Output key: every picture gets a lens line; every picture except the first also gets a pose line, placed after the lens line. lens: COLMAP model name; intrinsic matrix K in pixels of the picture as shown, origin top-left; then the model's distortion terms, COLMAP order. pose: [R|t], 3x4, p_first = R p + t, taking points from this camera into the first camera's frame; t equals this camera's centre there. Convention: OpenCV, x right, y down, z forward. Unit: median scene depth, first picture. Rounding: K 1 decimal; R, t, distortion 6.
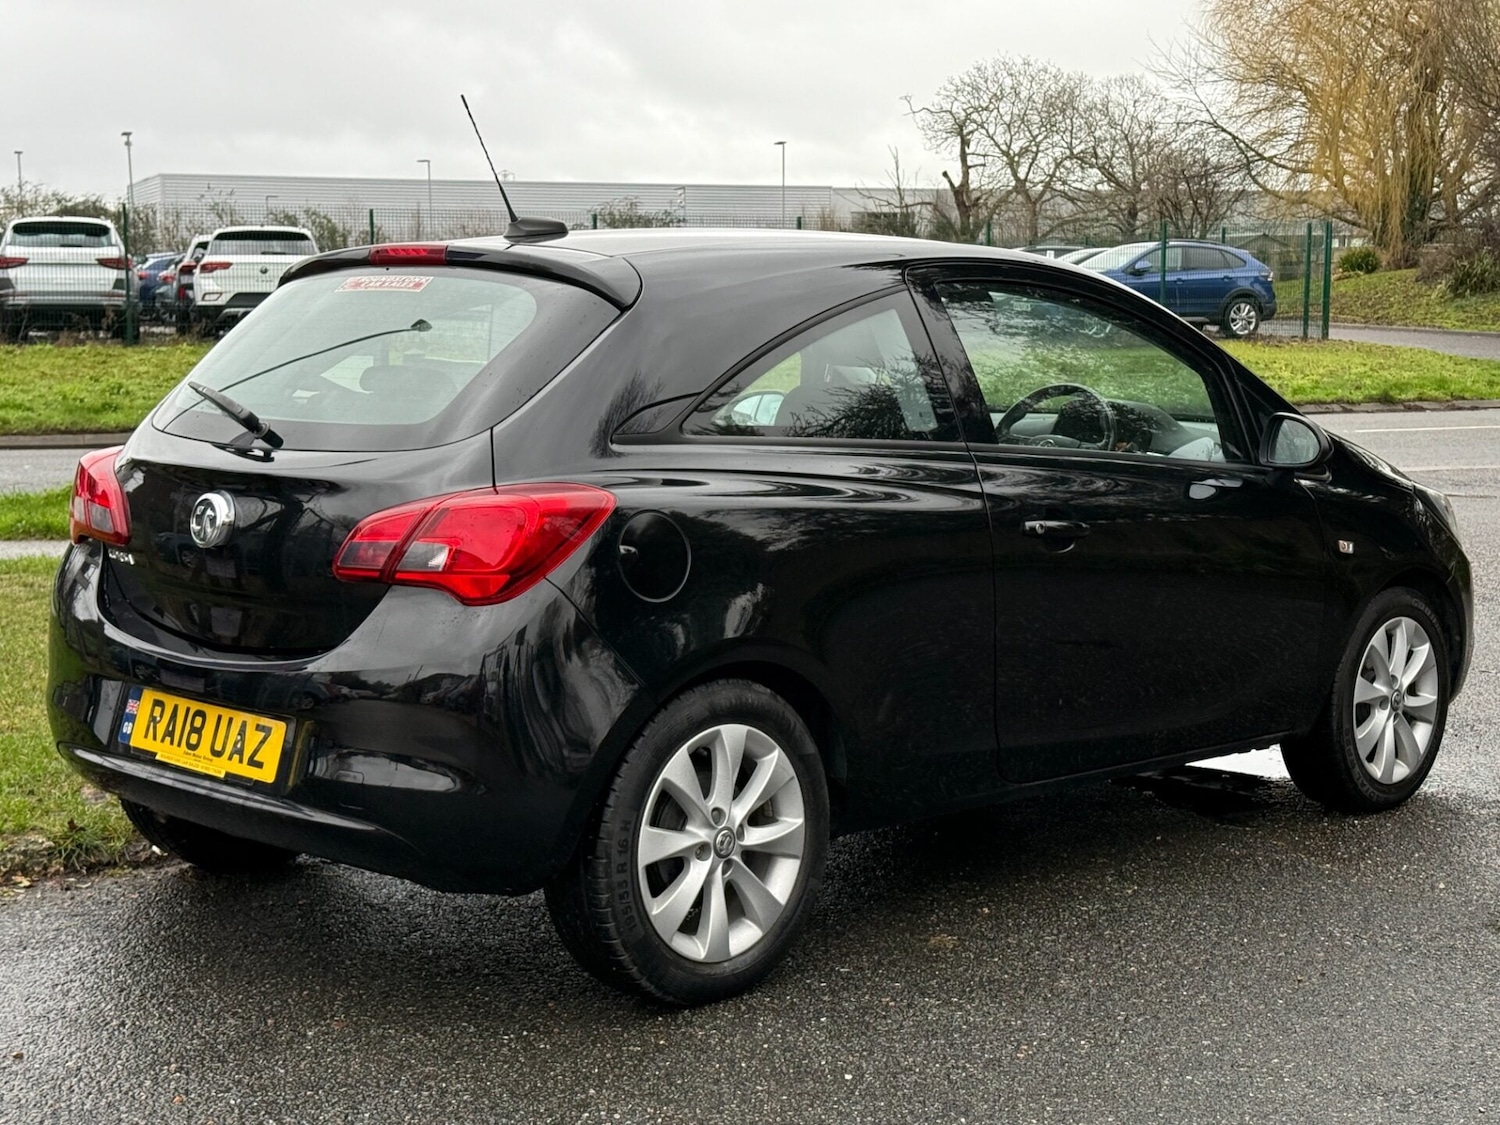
lens RADIAL K [[2153.5, 0, 721.6], [0, 2153.5, 615.7], [0, 0, 1]] dist [0.104896, 0.000000]
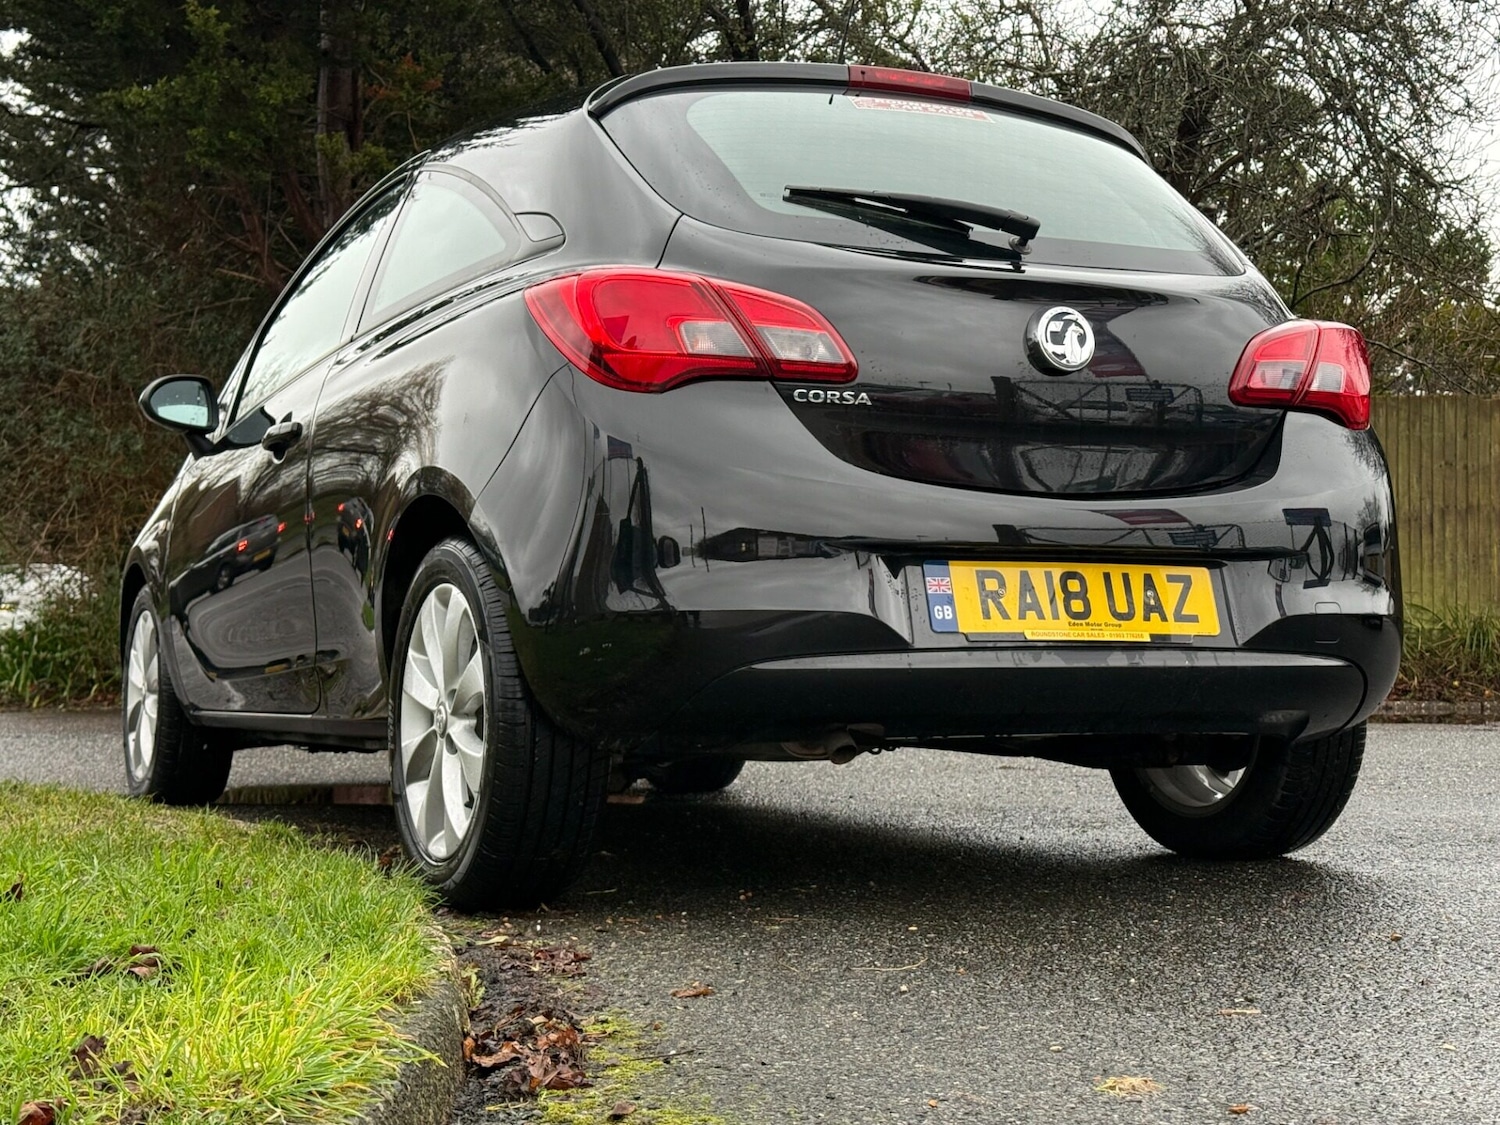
lens RADIAL K [[2153.5, 0, 733.1], [0, 2153.5, 580.1], [0, 0, 1]] dist [0.104896, 0.000000]
pose [[0.357977, 0.014969, 0.933611, -1.028287], [0.130611, 0.989238, -0.065942, 0.082622], [-0.924550, 0.145545, 0.352169, 0.823895]]
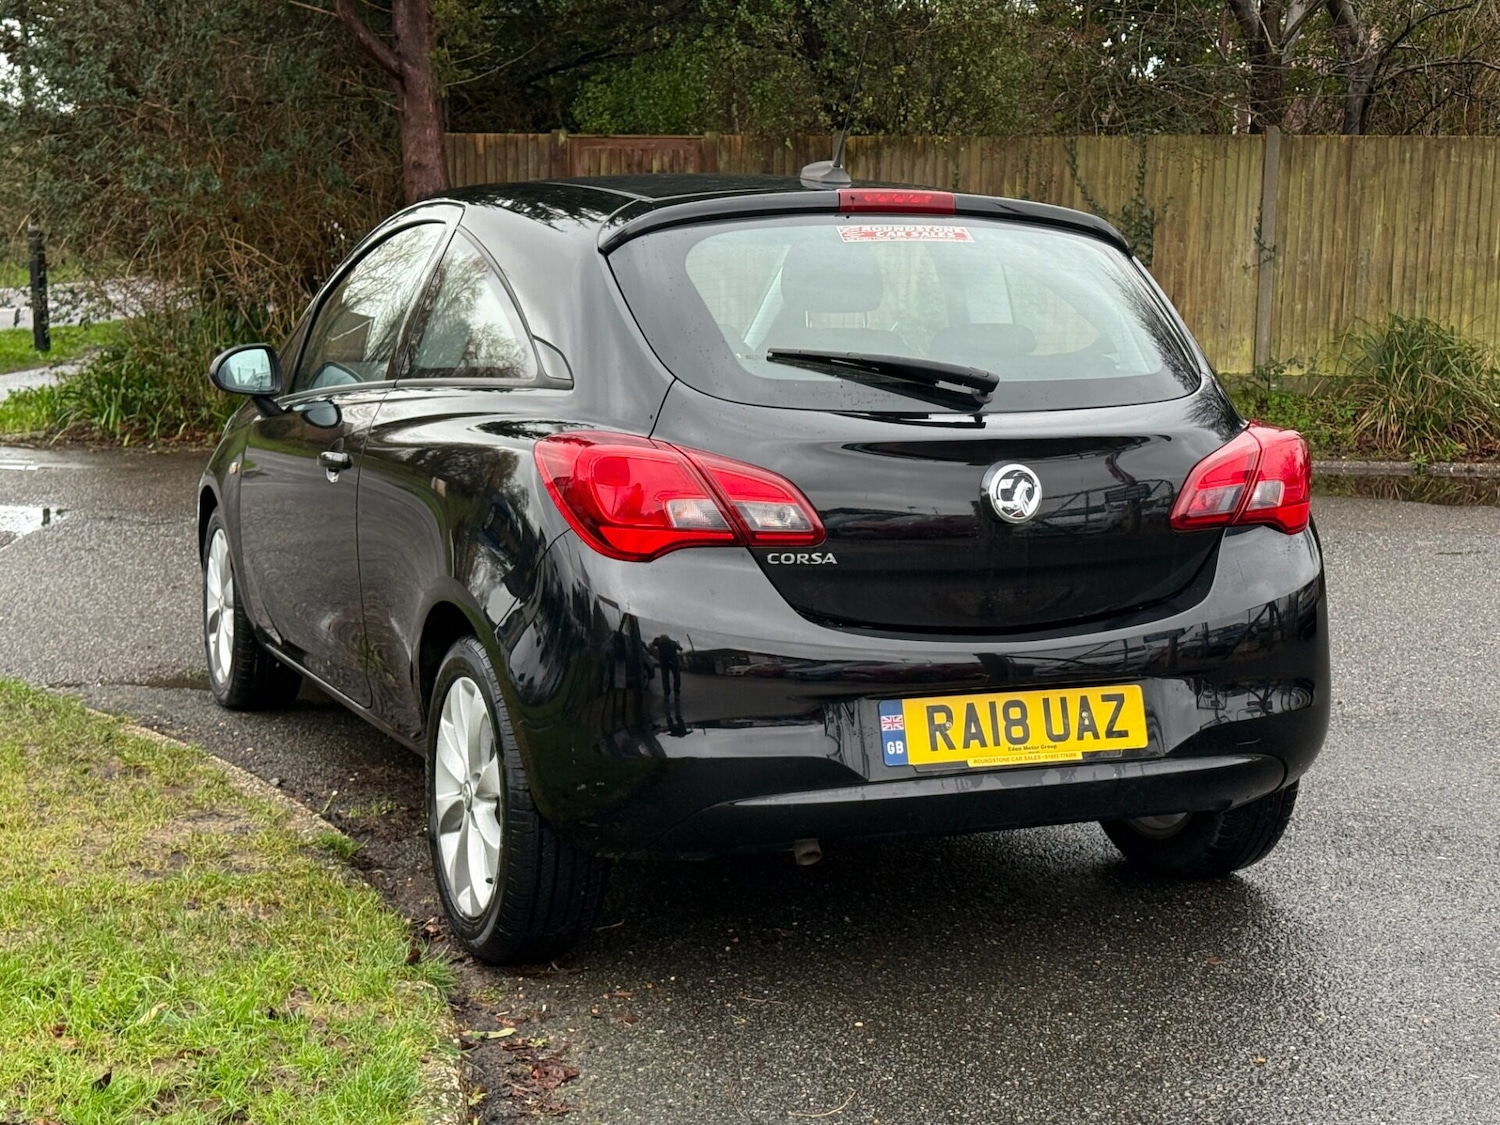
lens RADIAL K [[2153.5, 0, 742.6], [0, 2153.5, 573.1], [0, 0, 1]] dist [0.104896, 0.000000]
pose [[0.405550, -0.127747, 0.905102, -1.098821], [0.119271, 0.989116, 0.086163, -0.101591], [-0.906258, 0.073009, 0.416373, 0.710488]]
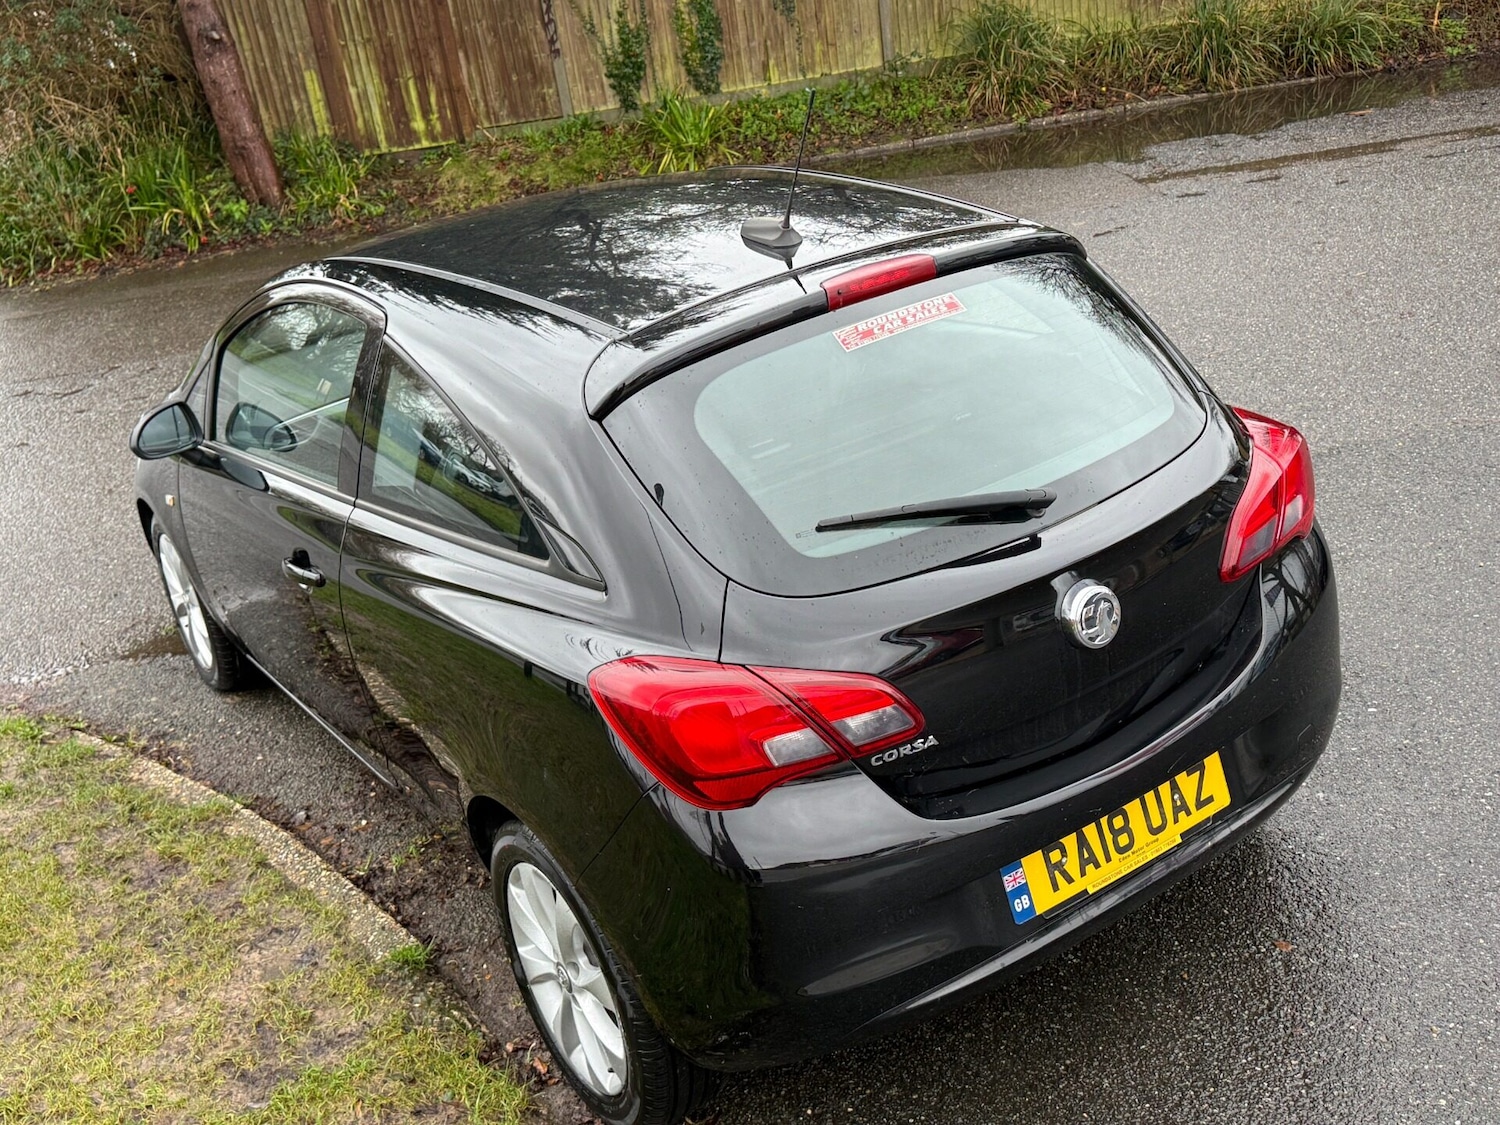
lens RADIAL K [[1483.9, 0, 751.0], [0, 1483.9, 564.0], [0, 0, 1]] dist [0.037542, 0.000000]
pose [[0.213265, -0.412407, 0.885685, -0.772351], [0.269830, 0.896143, 0.352305, -0.305015], [-0.938994, 0.163851, 0.302396, 0.927714]]
